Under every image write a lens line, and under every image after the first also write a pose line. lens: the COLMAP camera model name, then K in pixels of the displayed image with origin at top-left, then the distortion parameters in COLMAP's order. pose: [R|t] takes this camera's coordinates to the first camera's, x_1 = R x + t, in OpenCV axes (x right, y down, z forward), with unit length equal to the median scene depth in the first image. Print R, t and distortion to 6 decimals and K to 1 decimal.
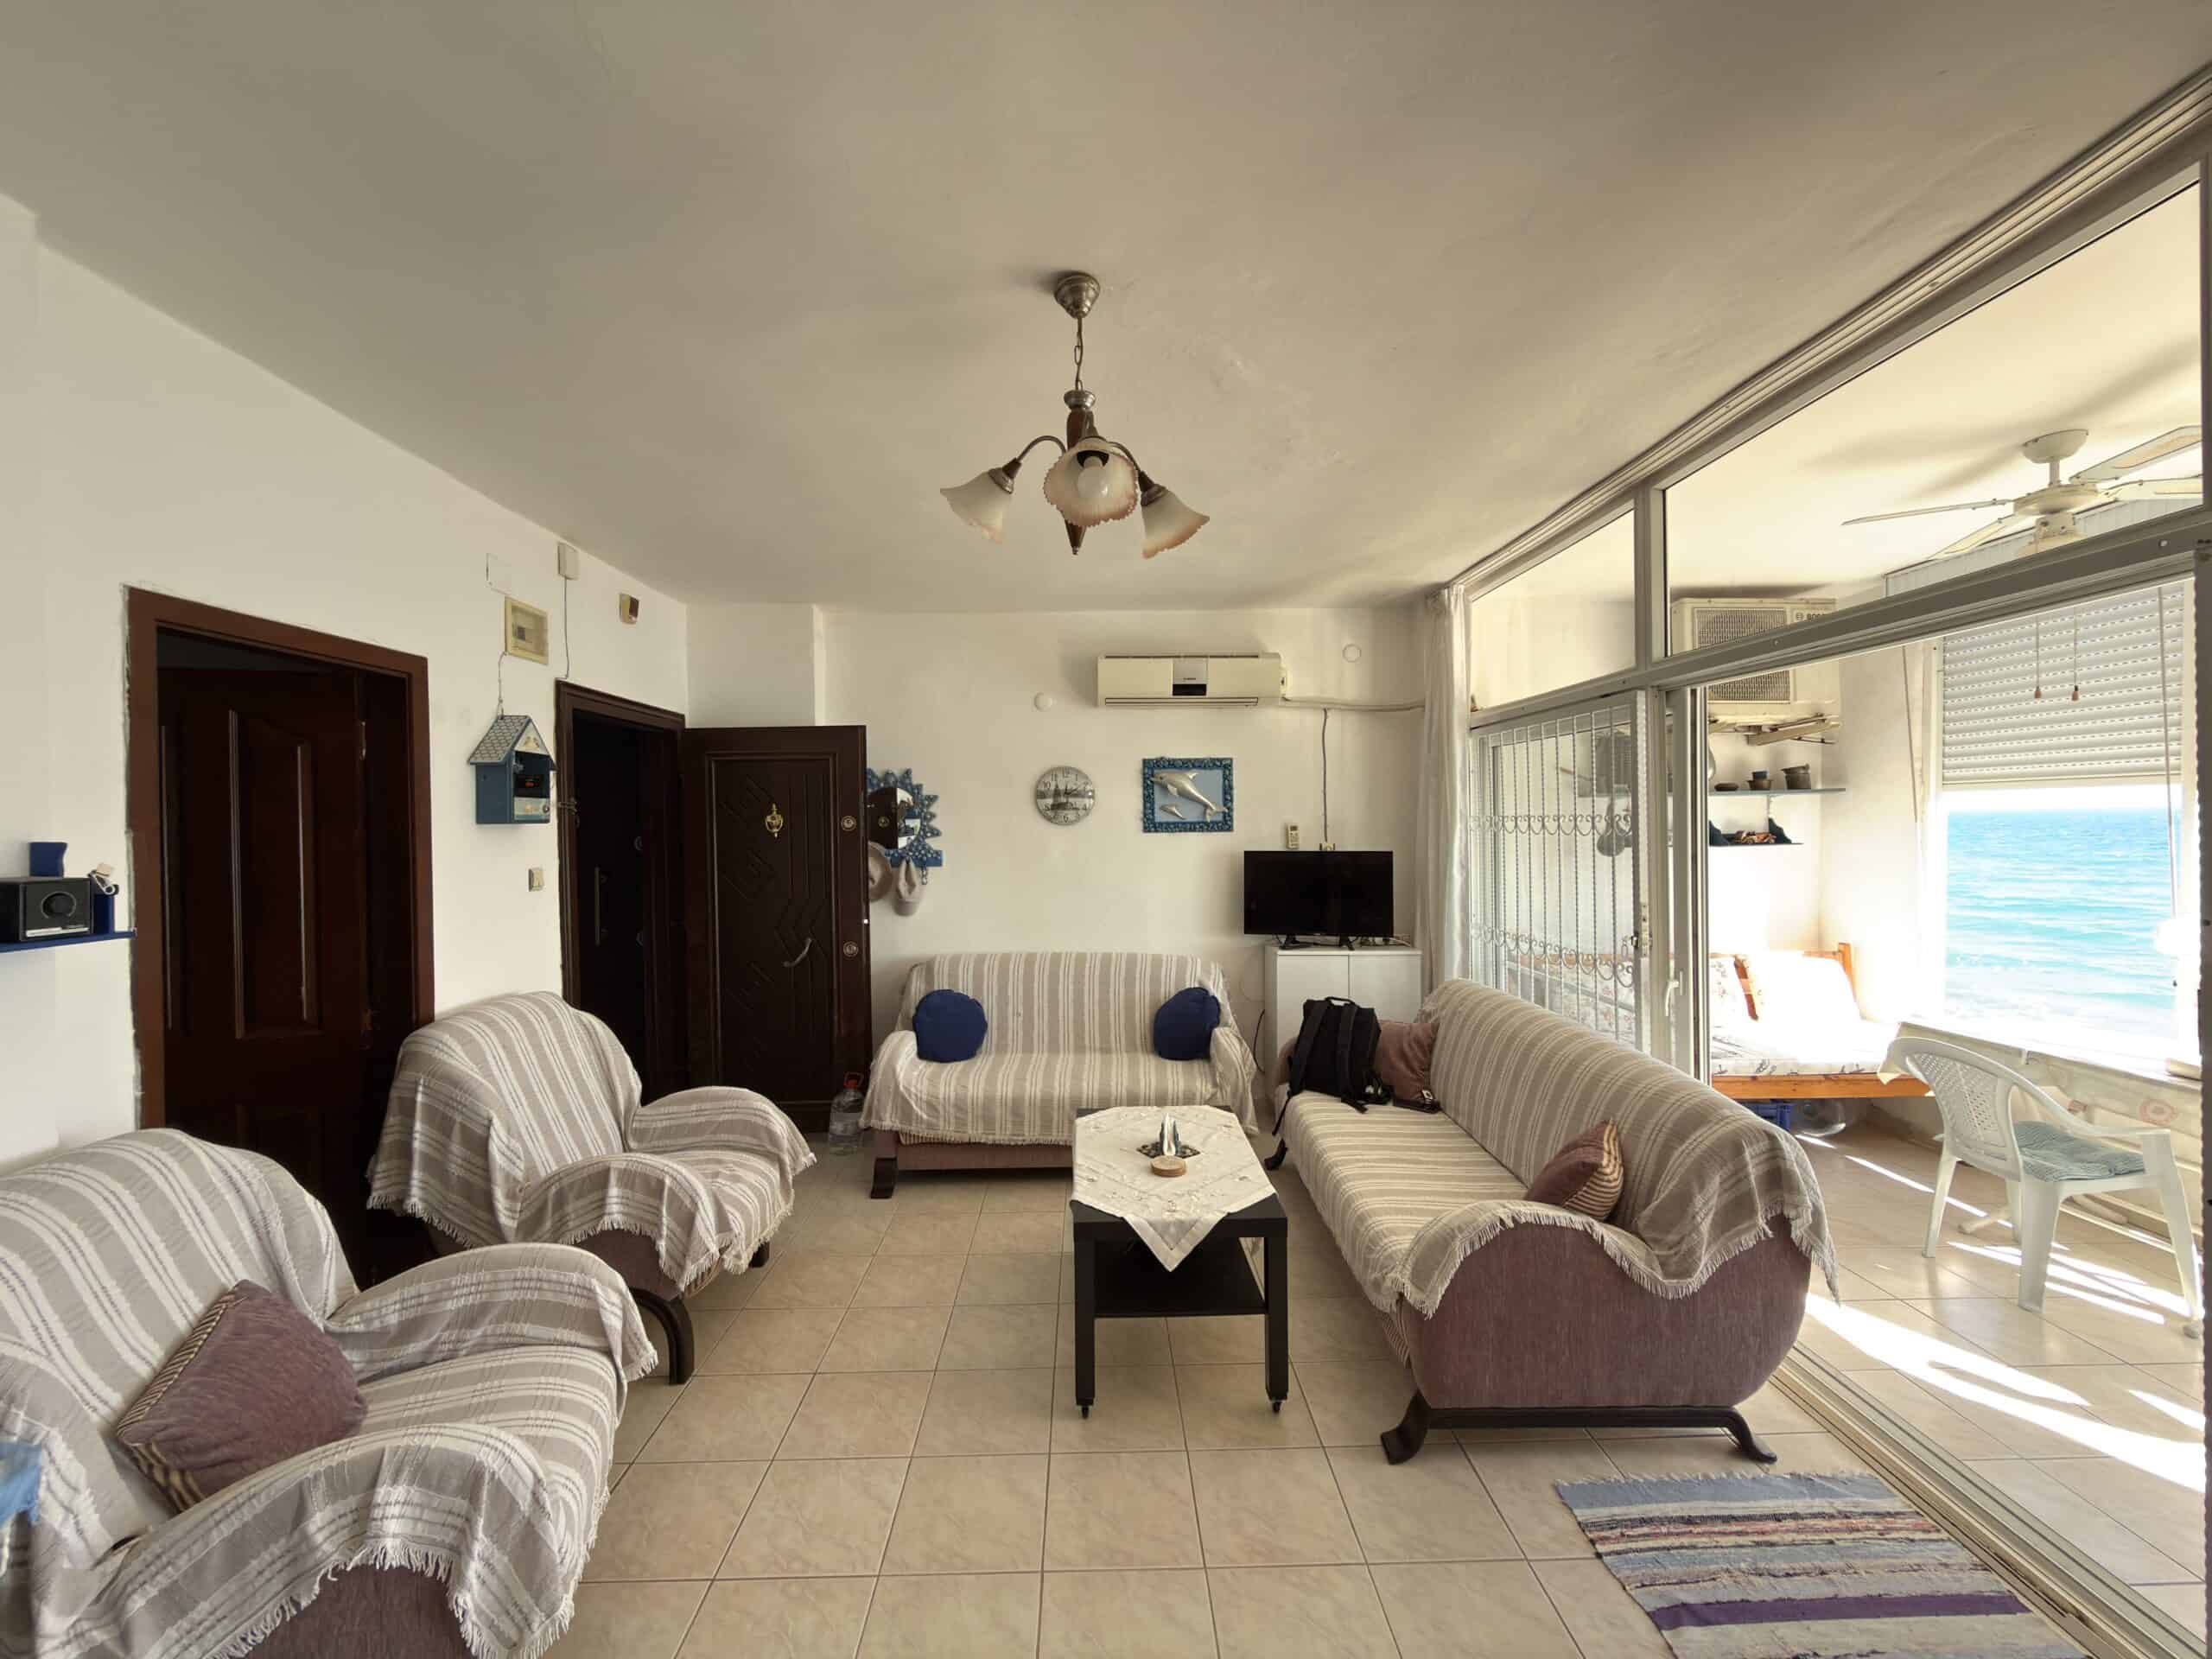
lens RADIAL K [[876.4, 0, 1106.9], [0, 876.4, 830.7], [0, 0, 1]] dist [-0.000705, 0.000483]
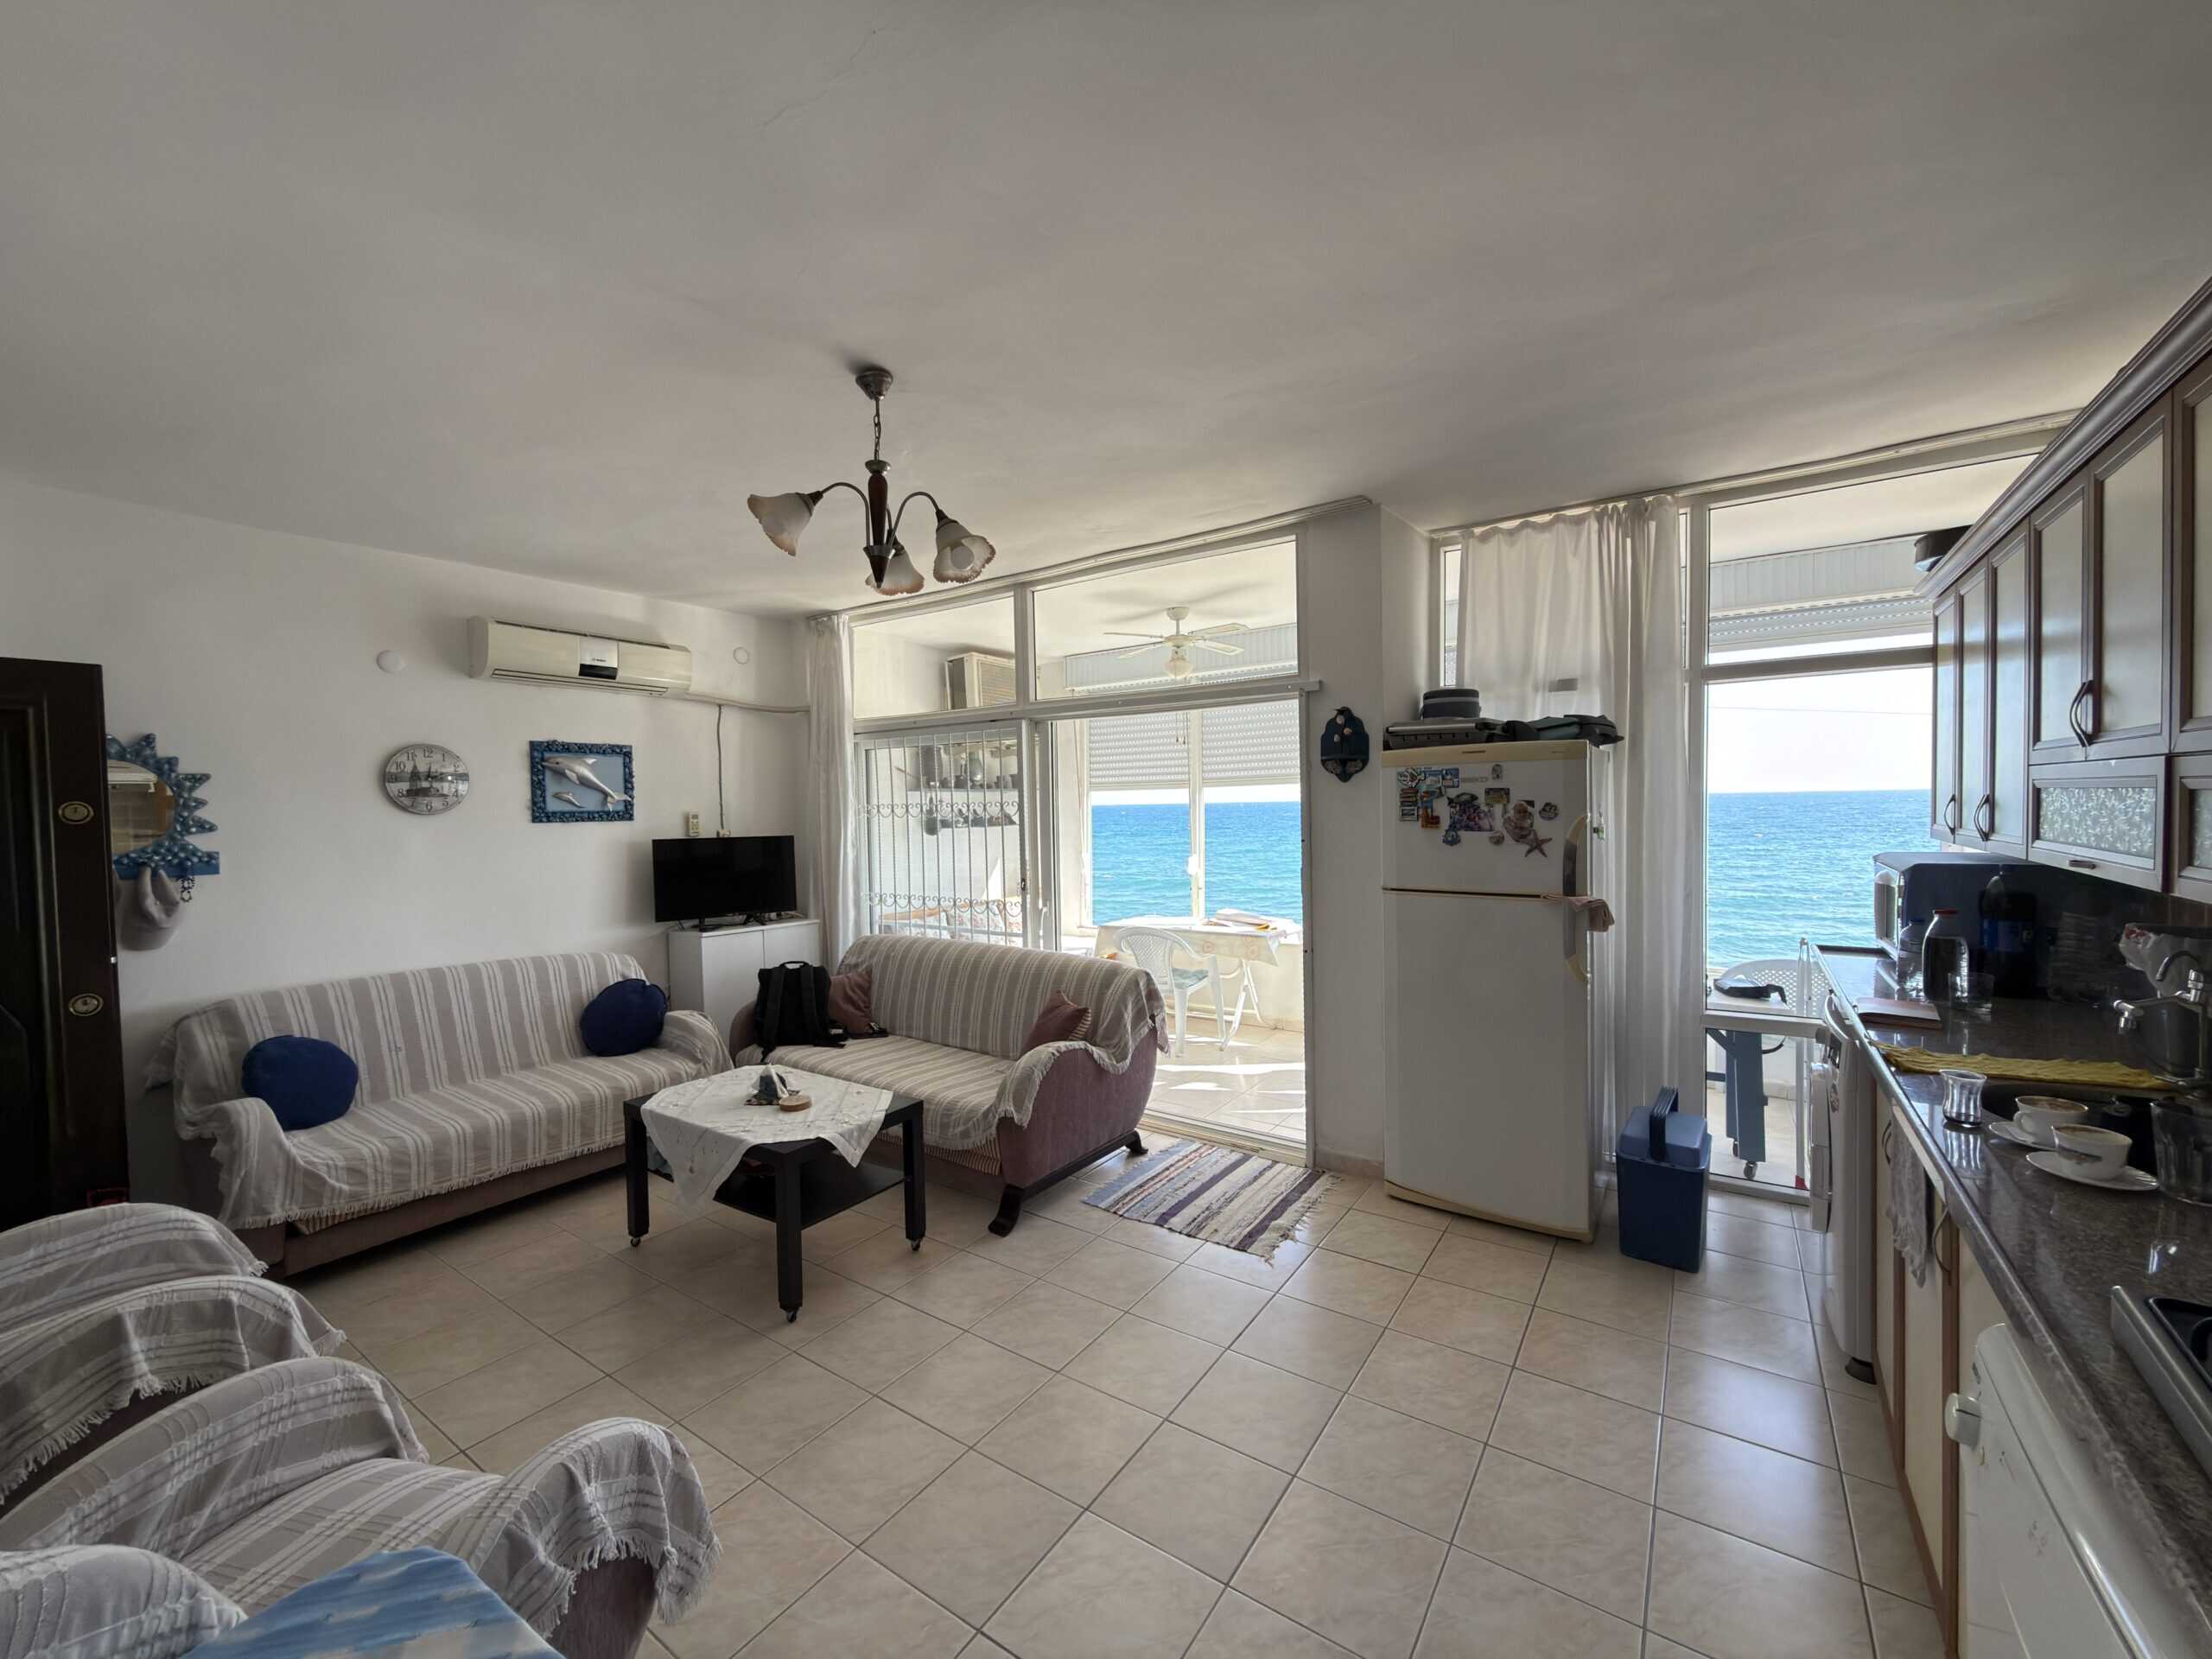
lens RADIAL K [[876.4, 0, 1107.4], [0, 876.4, 826.2], [0, 0, 1]] dist [-0.000705, 0.000483]
pose [[0.582112, -0.016287, 0.812946, -0.386476], [0.019397, 0.999793, 0.006141, 0.012999], [-0.812877, 0.012194, 0.582307, -0.004015]]
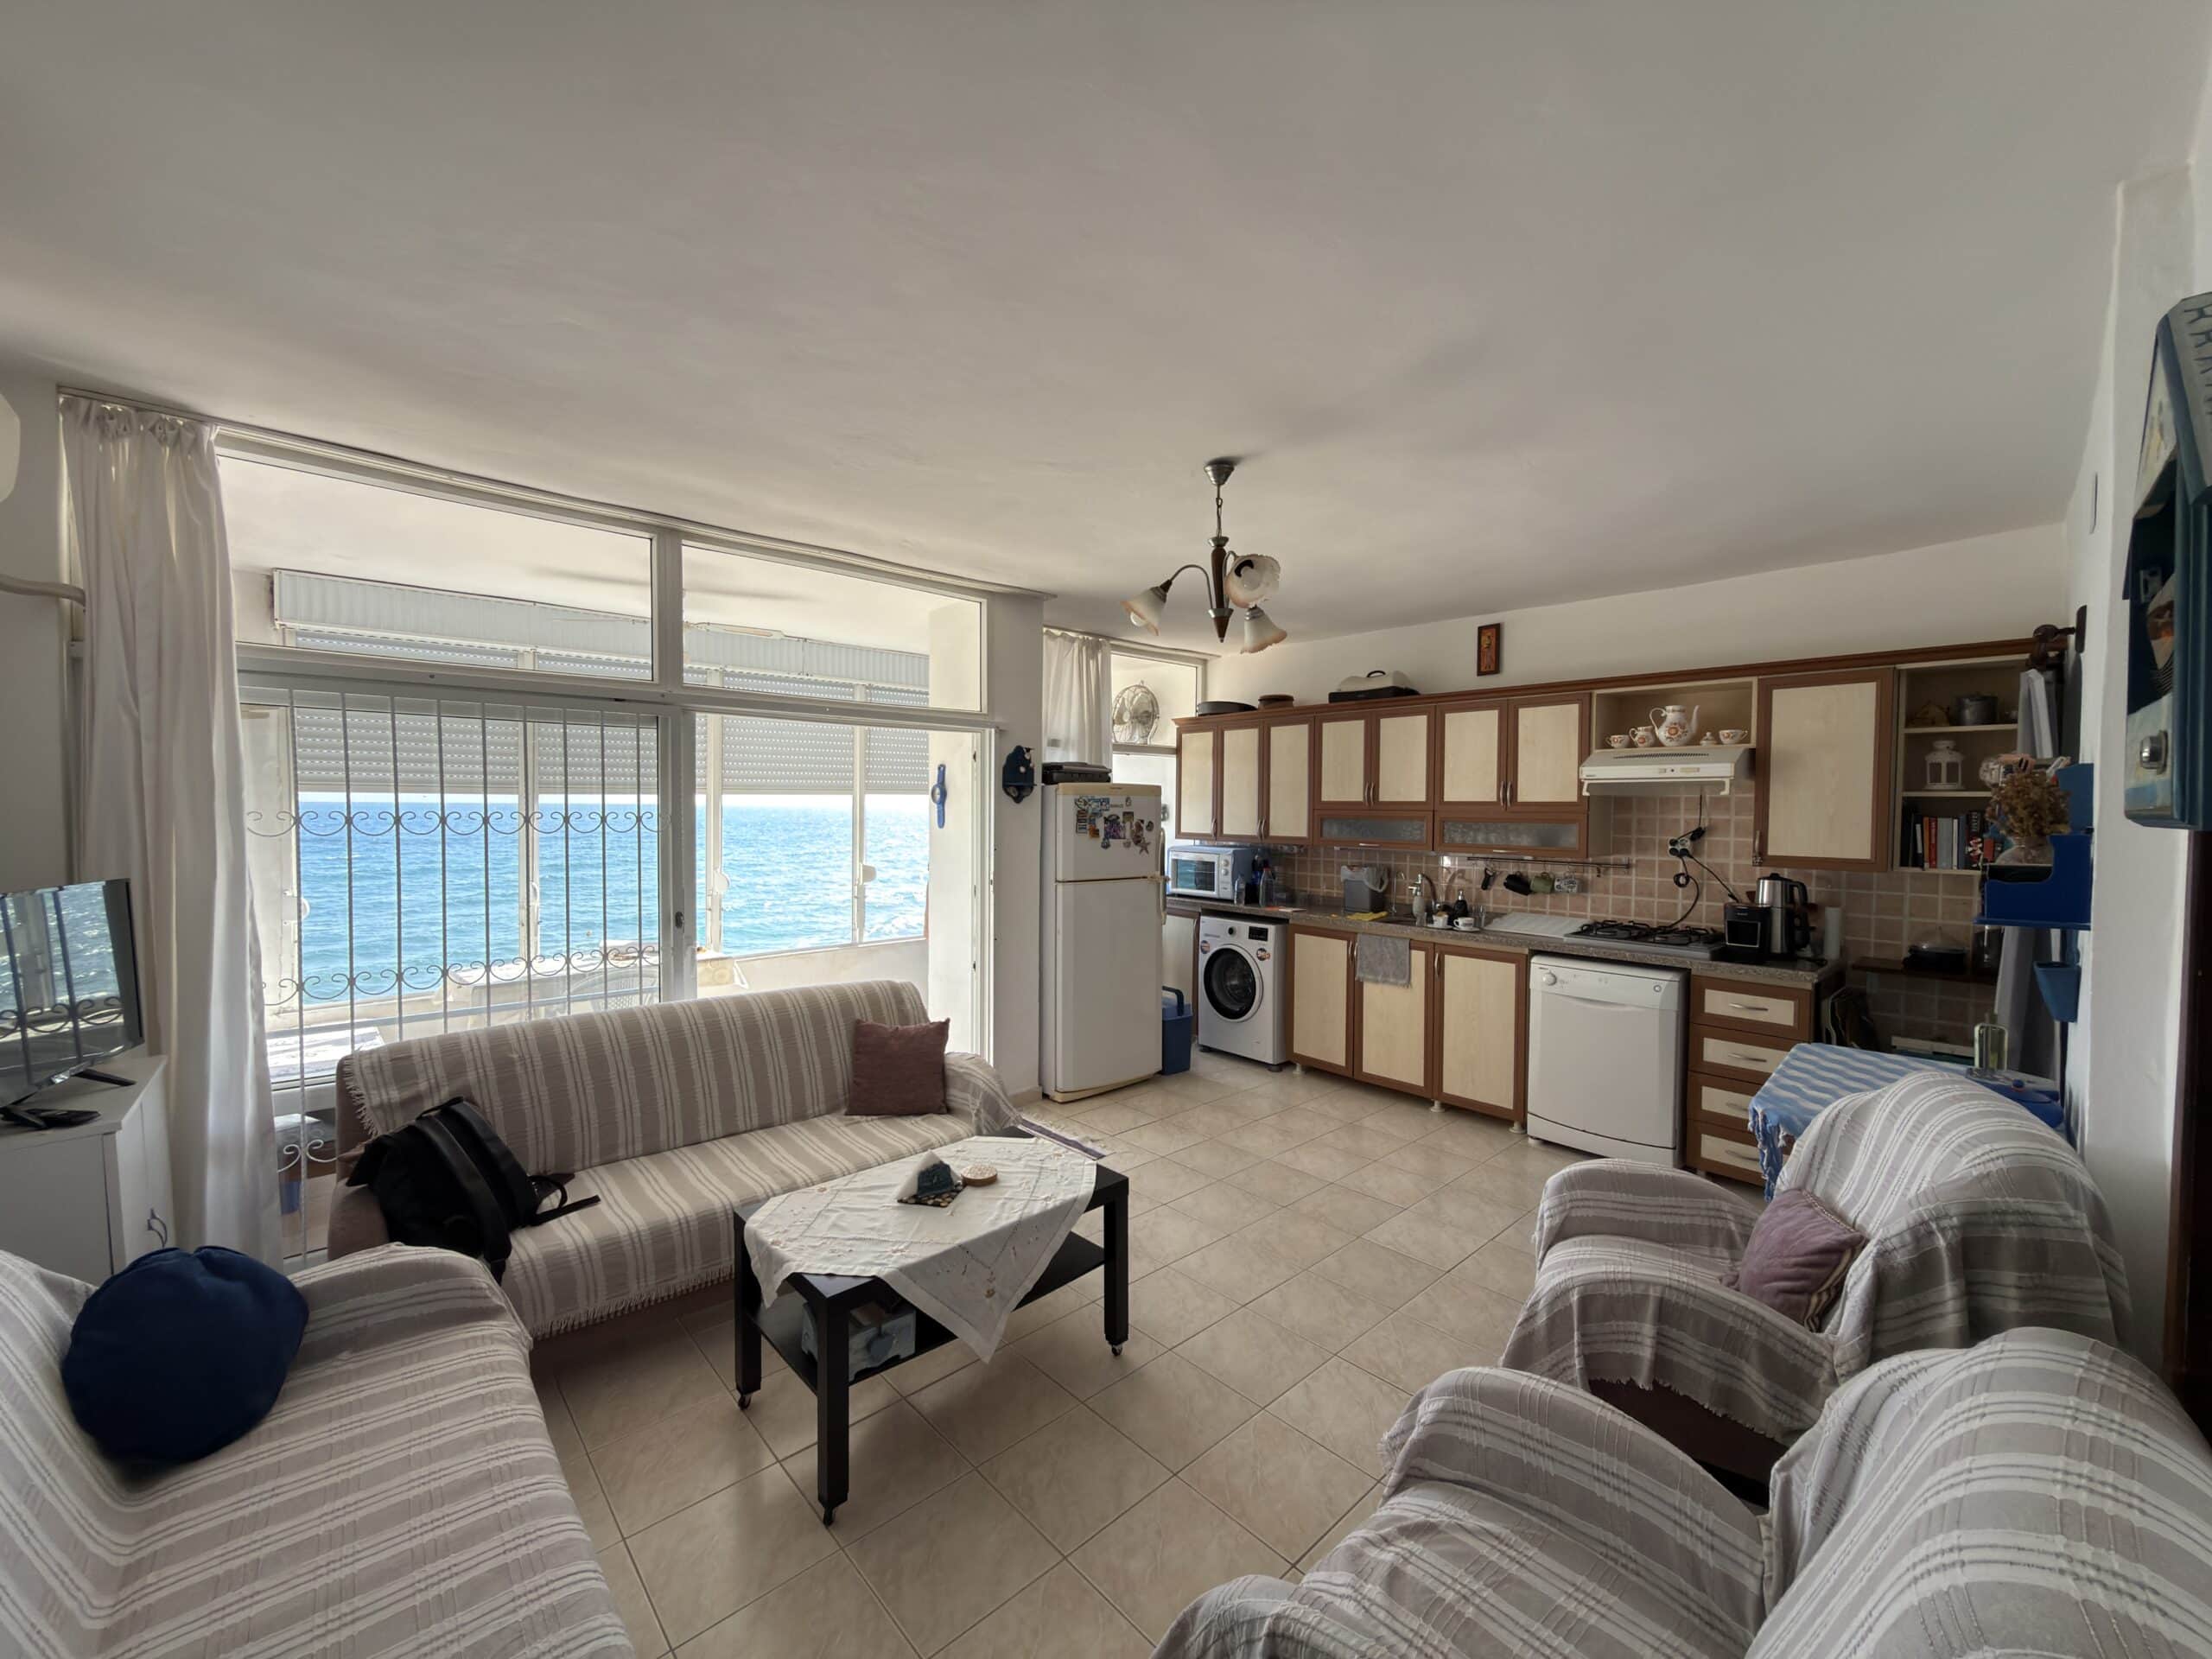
lens RADIAL K [[876.4, 0, 1108.5], [0, 876.4, 825.9], [0, 0, 1]] dist [-0.000705, 0.000483]
pose [[-0.657344, -0.006255, 0.753565, -0.466718], [0.011592, 0.999763, 0.018410, -0.010945], [-0.753502, 0.020837, -0.657115, 0.948197]]
